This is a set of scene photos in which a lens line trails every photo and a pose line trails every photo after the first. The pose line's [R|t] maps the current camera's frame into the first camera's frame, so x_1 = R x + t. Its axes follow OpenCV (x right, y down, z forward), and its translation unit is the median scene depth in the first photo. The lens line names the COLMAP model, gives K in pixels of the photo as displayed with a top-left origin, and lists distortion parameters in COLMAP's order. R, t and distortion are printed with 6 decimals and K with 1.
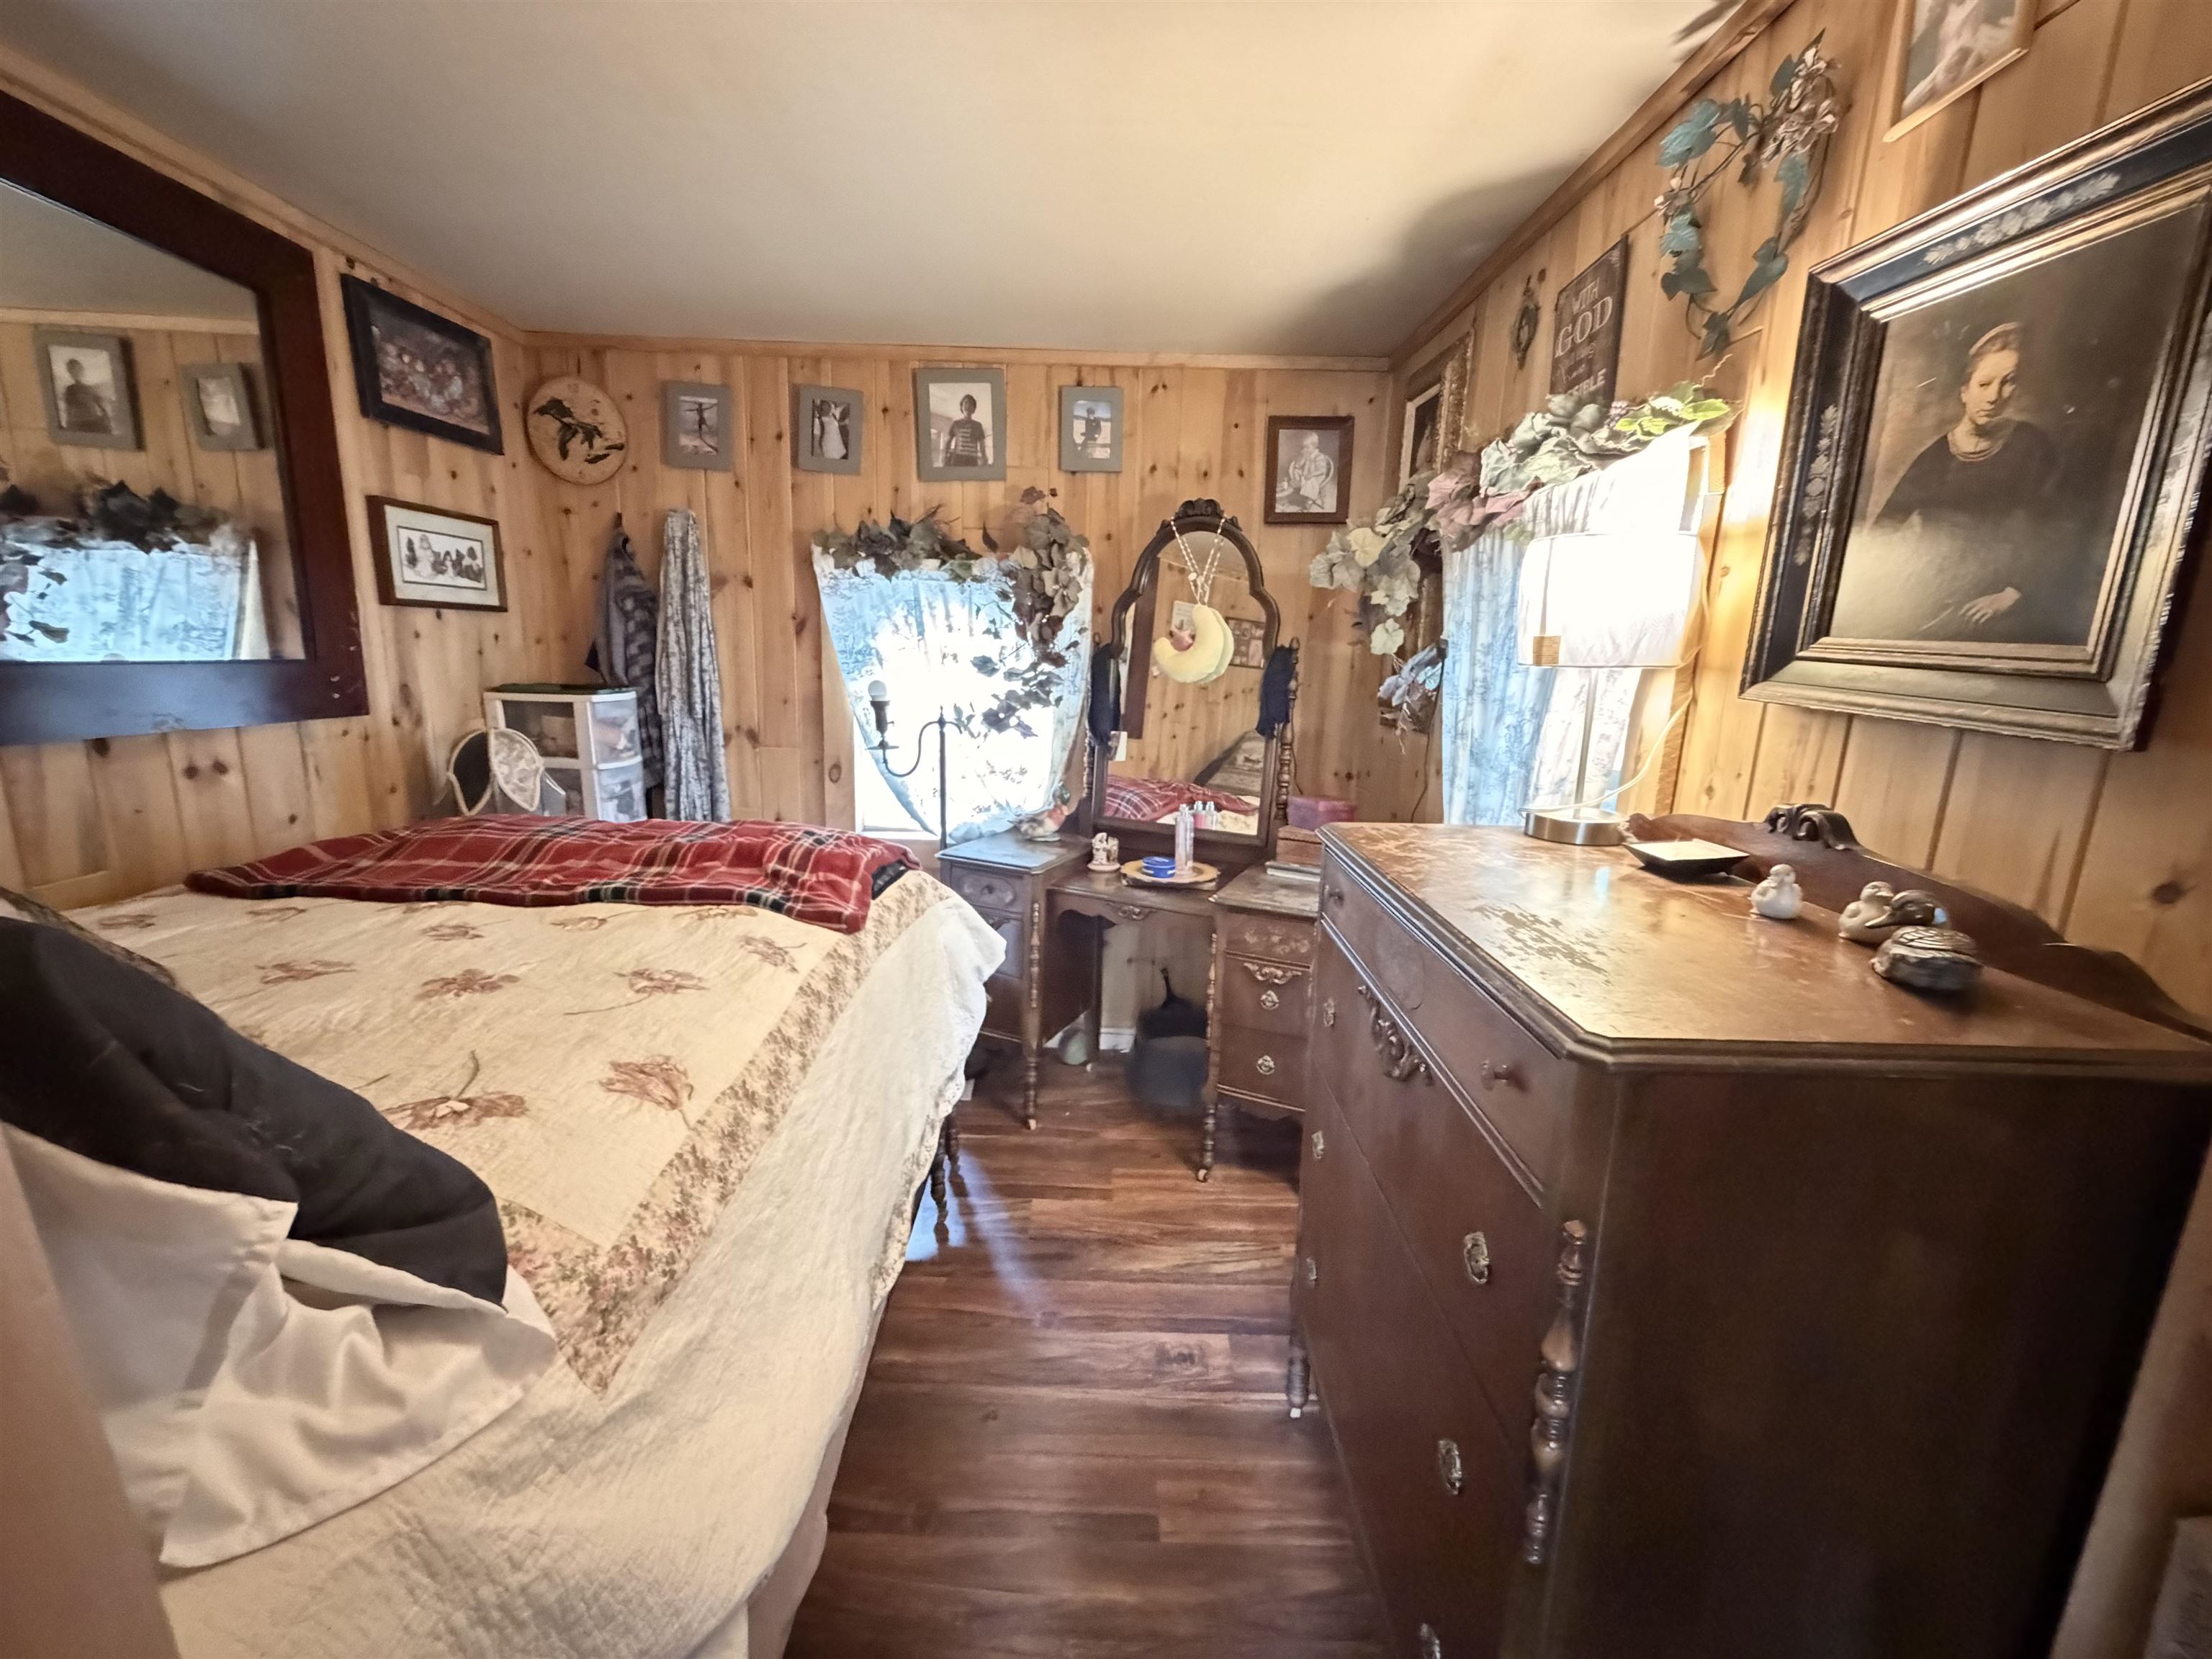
lens RADIAL K [[881.7, 0, 1098.4], [0, 881.7, 824.2], [0, 0, 1]] dist [-0.000291, 0.000099]
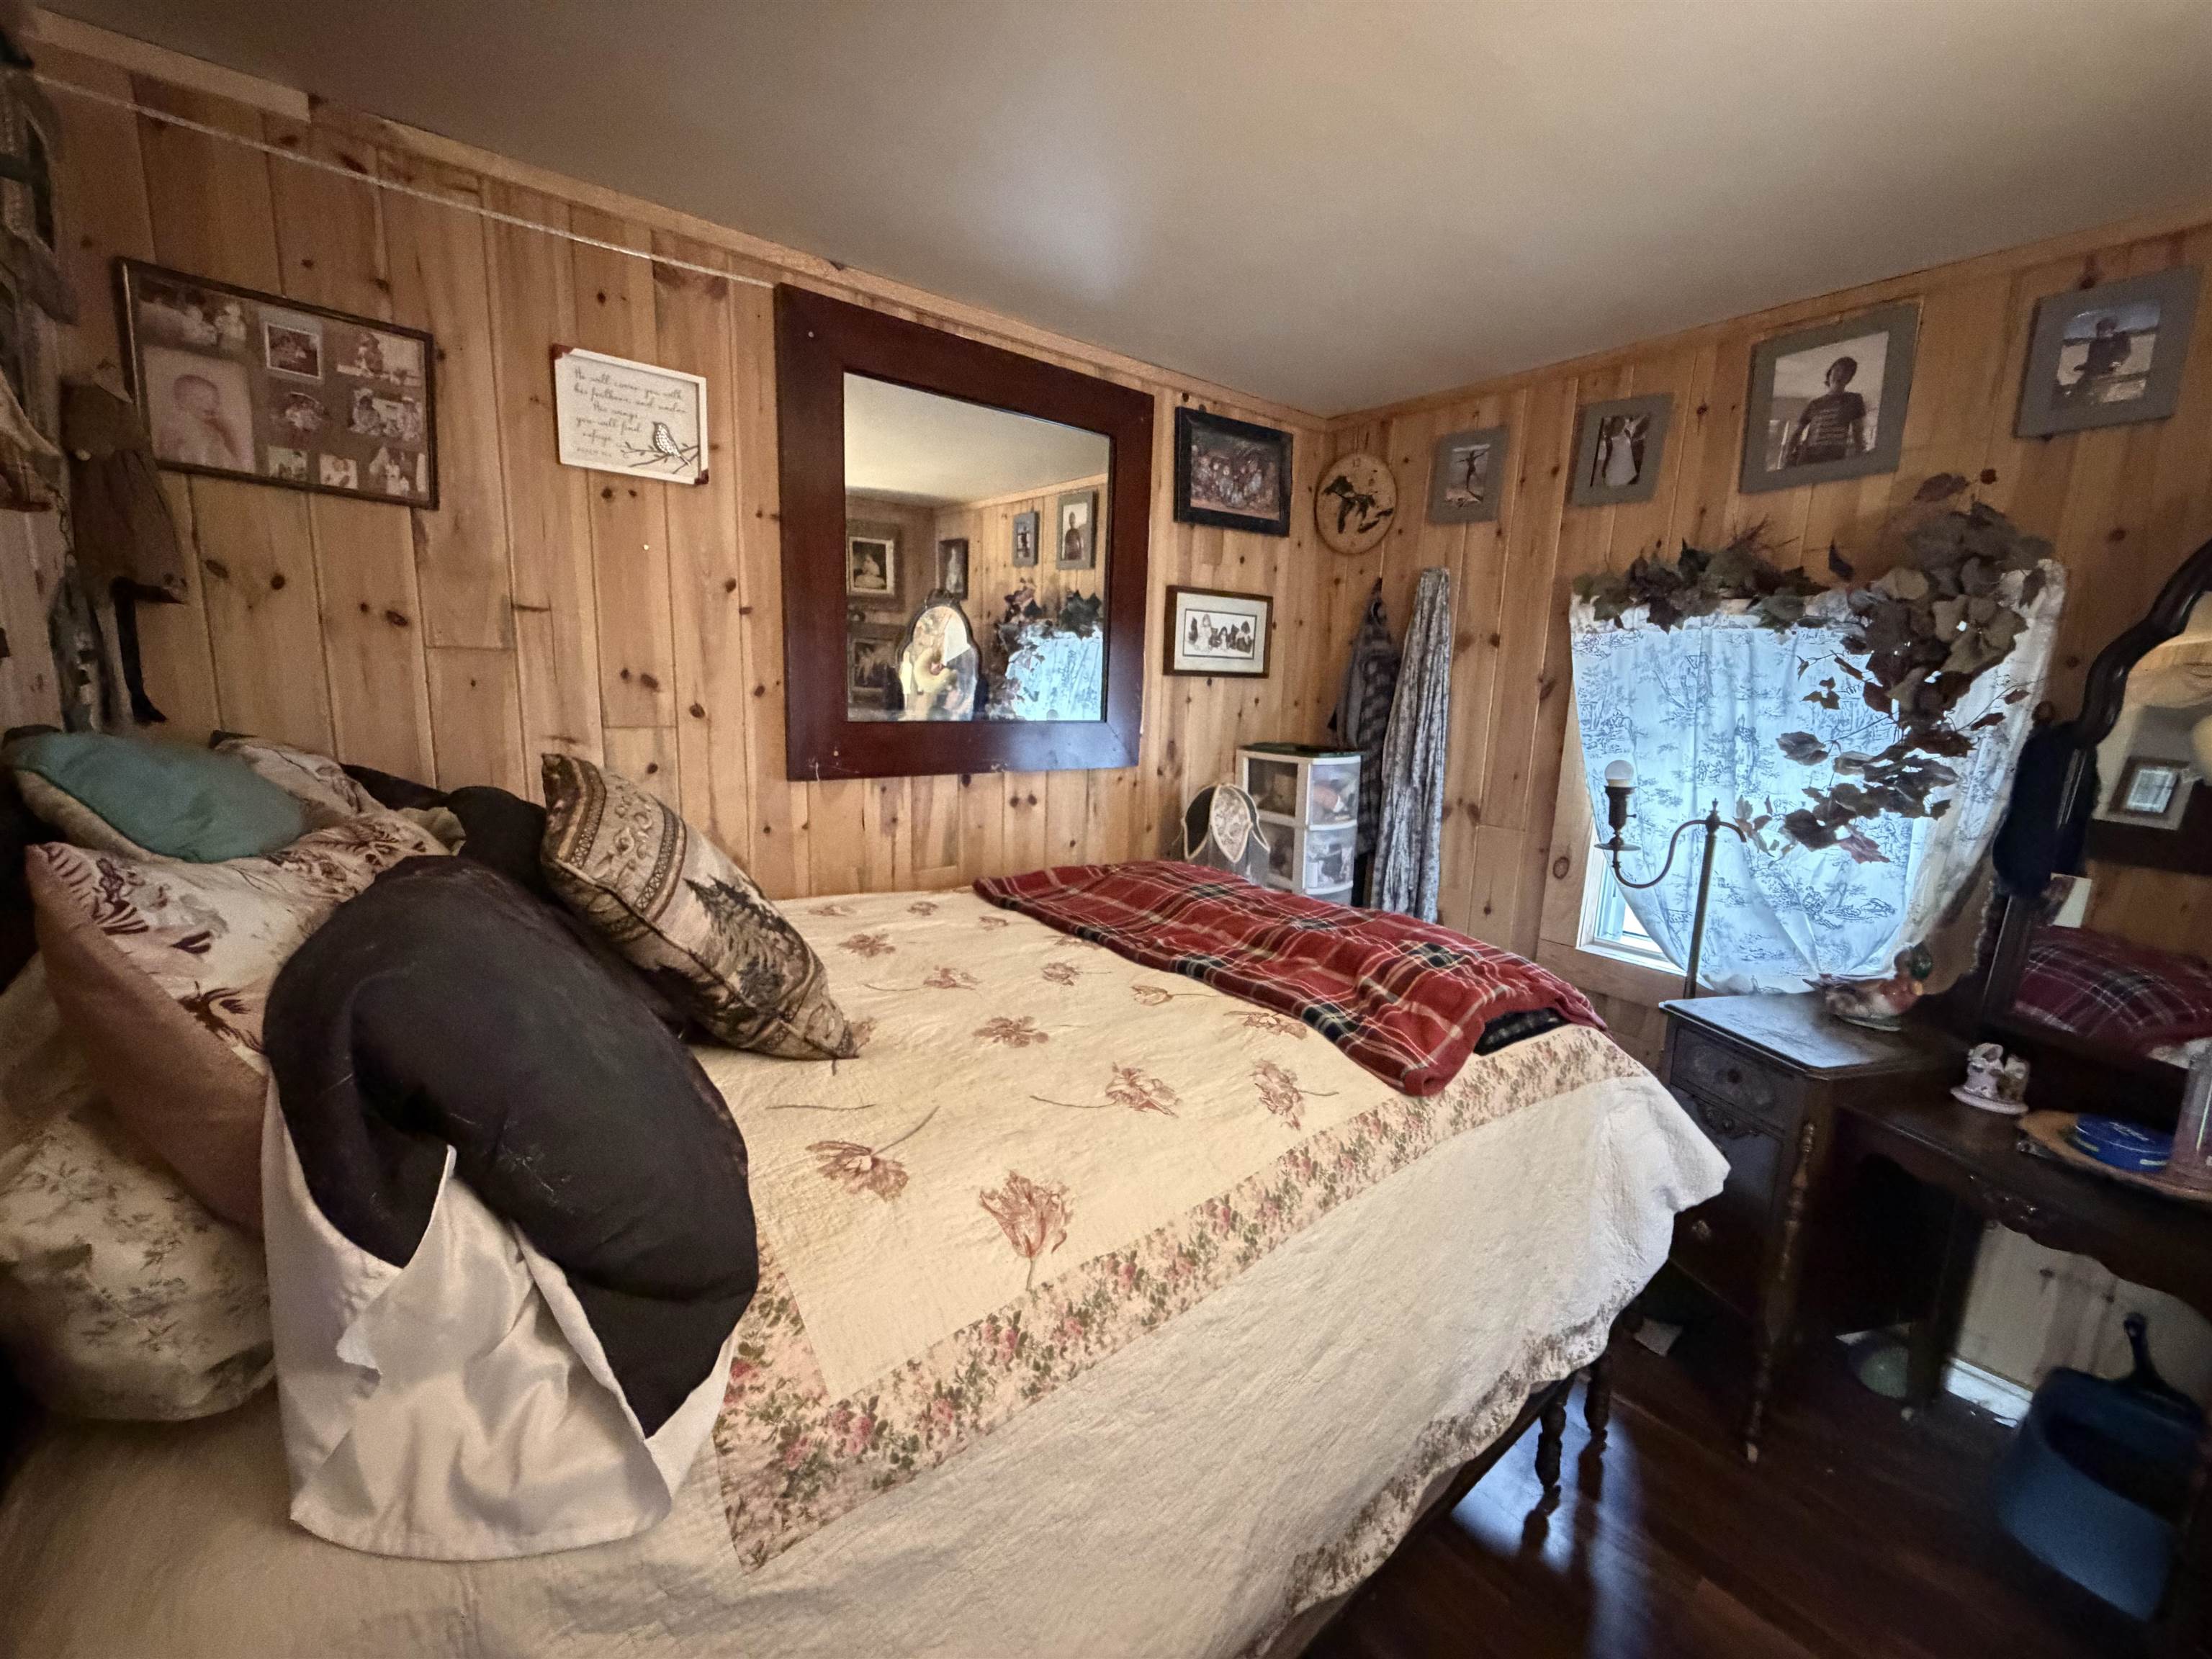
lens RADIAL K [[881.7, 0, 1099.7], [0, 881.7, 826.3], [0, 0, 1]] dist [-0.000291, 0.000099]
pose [[0.620518, 0.119248, -0.775073, 0.075377], [-0.161622, 0.986599, 0.022399, -0.051304], [0.767356, 0.111370, 0.631475, 0.173102]]
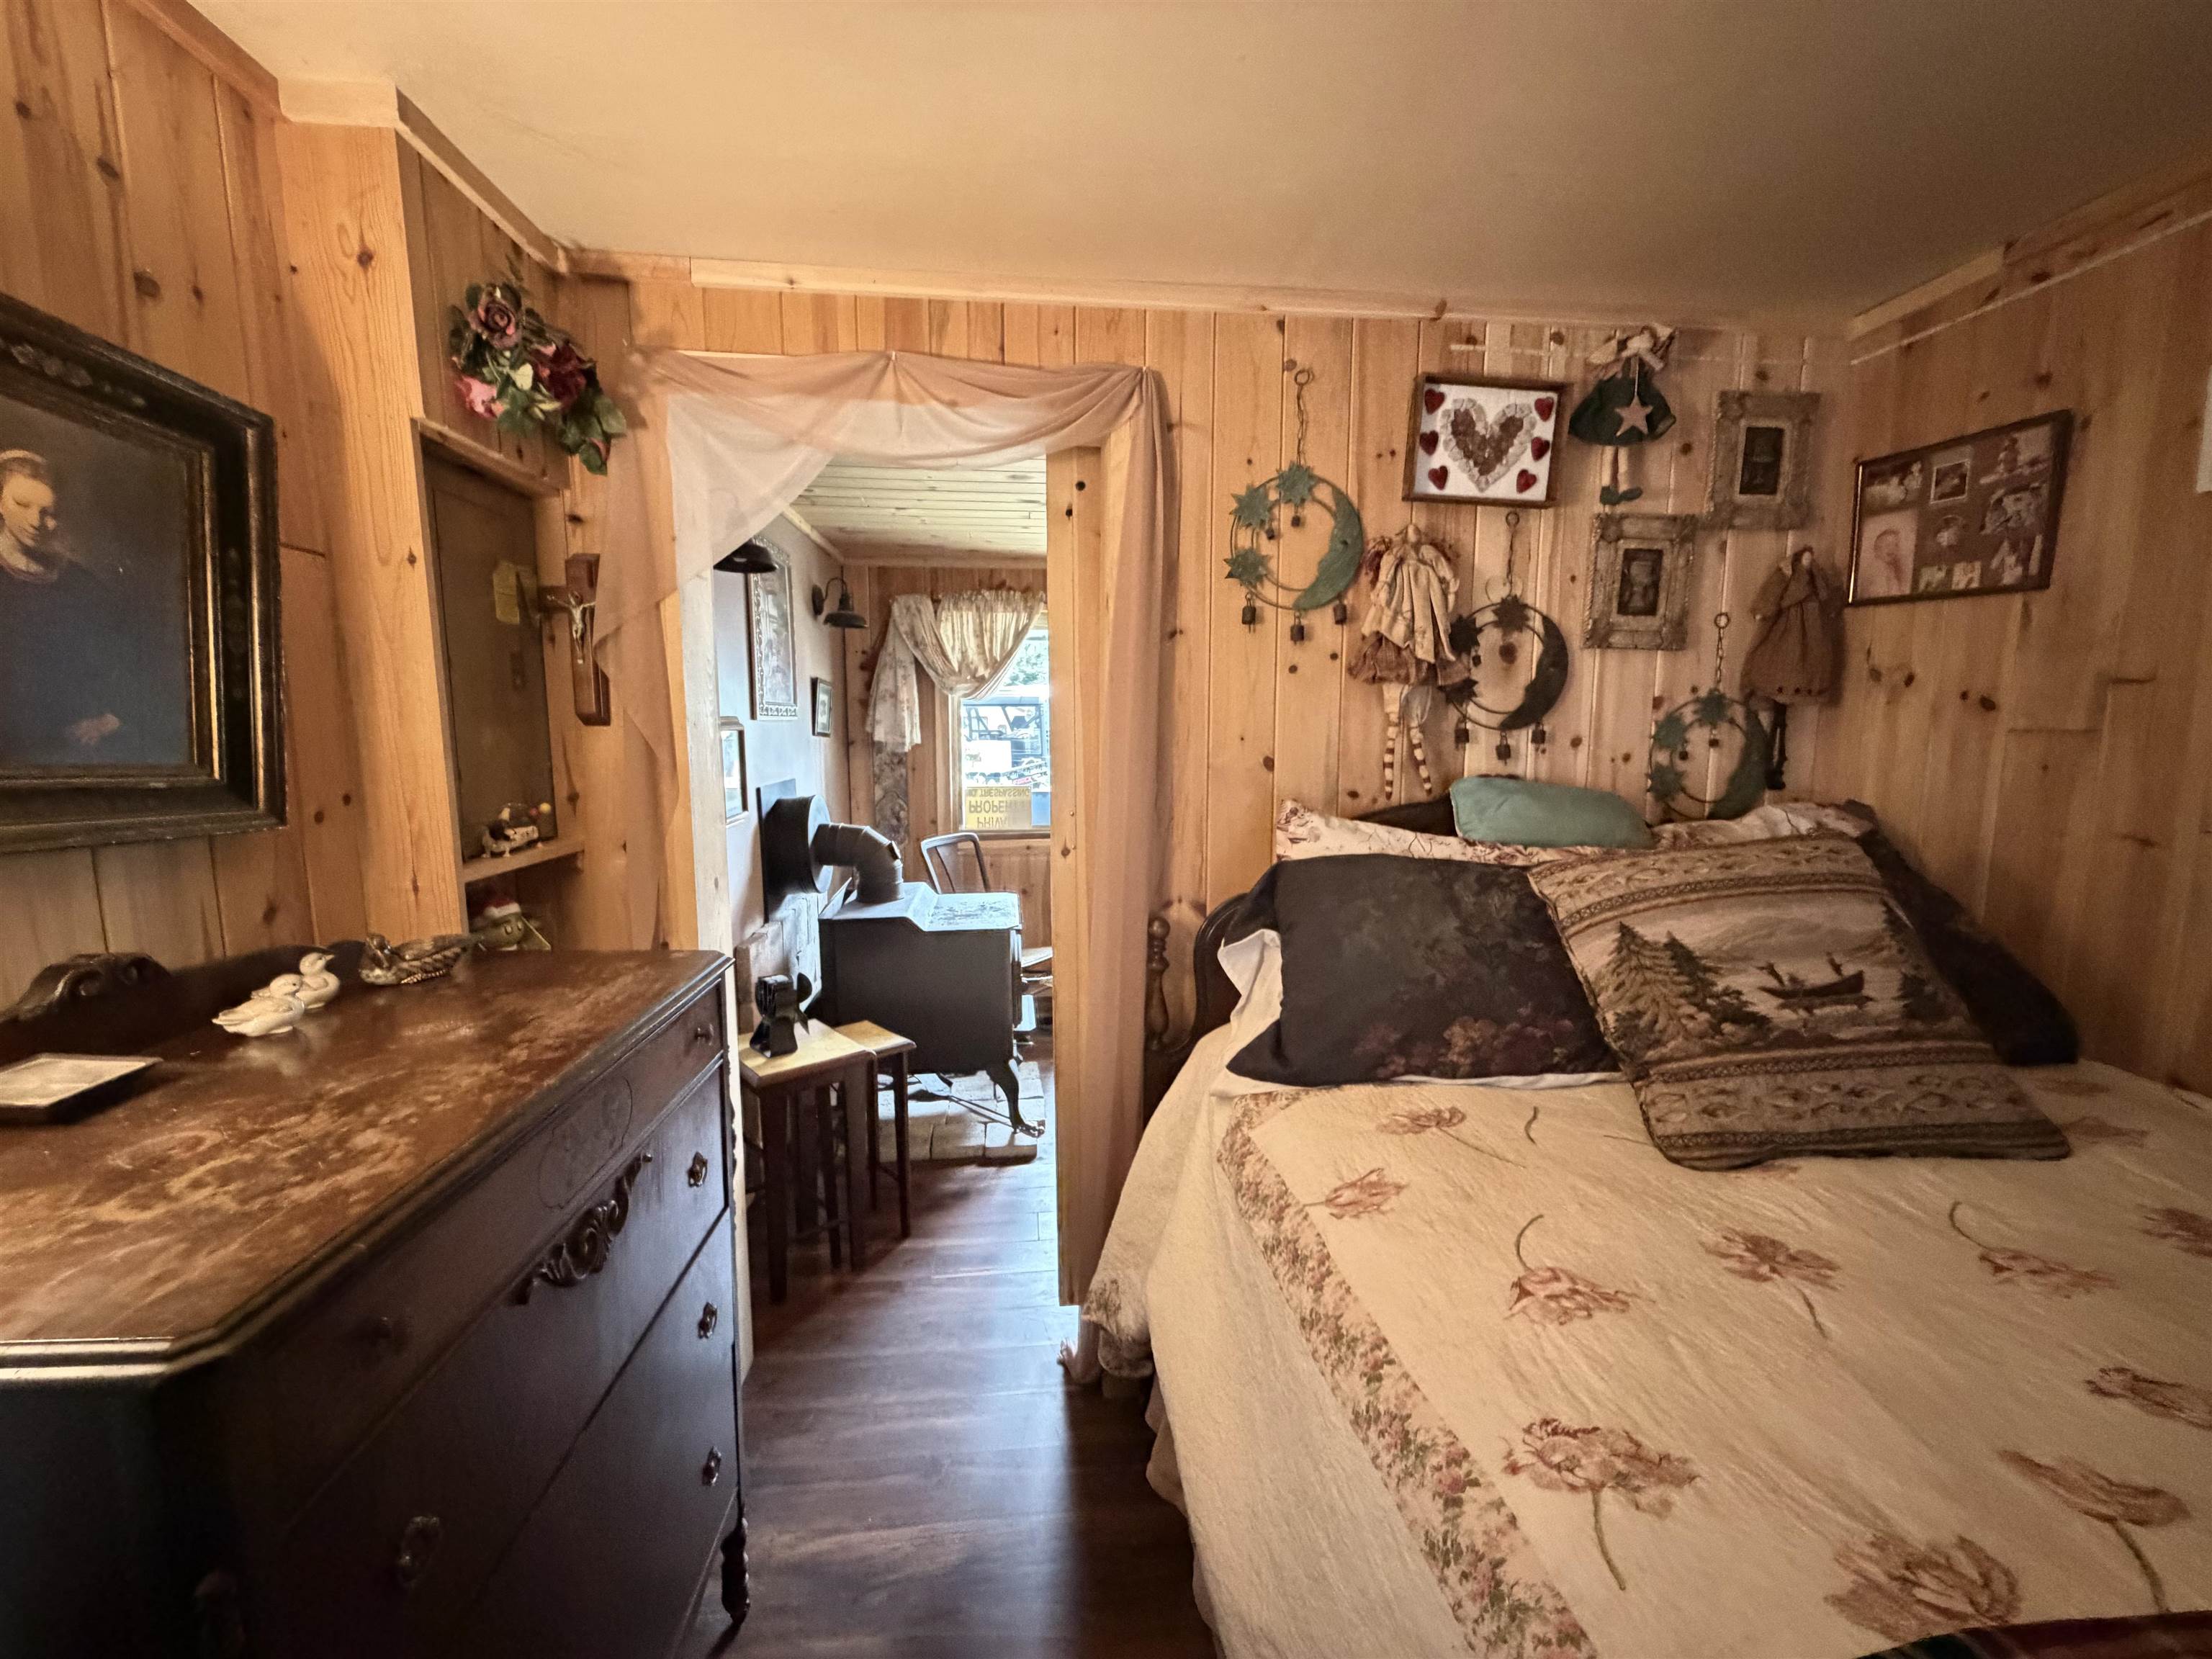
lens RADIAL K [[881.7, 0, 1106.6], [0, 881.7, 826.0], [0, 0, 1]] dist [-0.000291, 0.000099]
pose [[-0.994245, -0.019399, -0.105356, -0.029075], [-0.050599, 0.951892, 0.302229, -0.175282], [0.094425, 0.305821, -0.947395, 0.727565]]
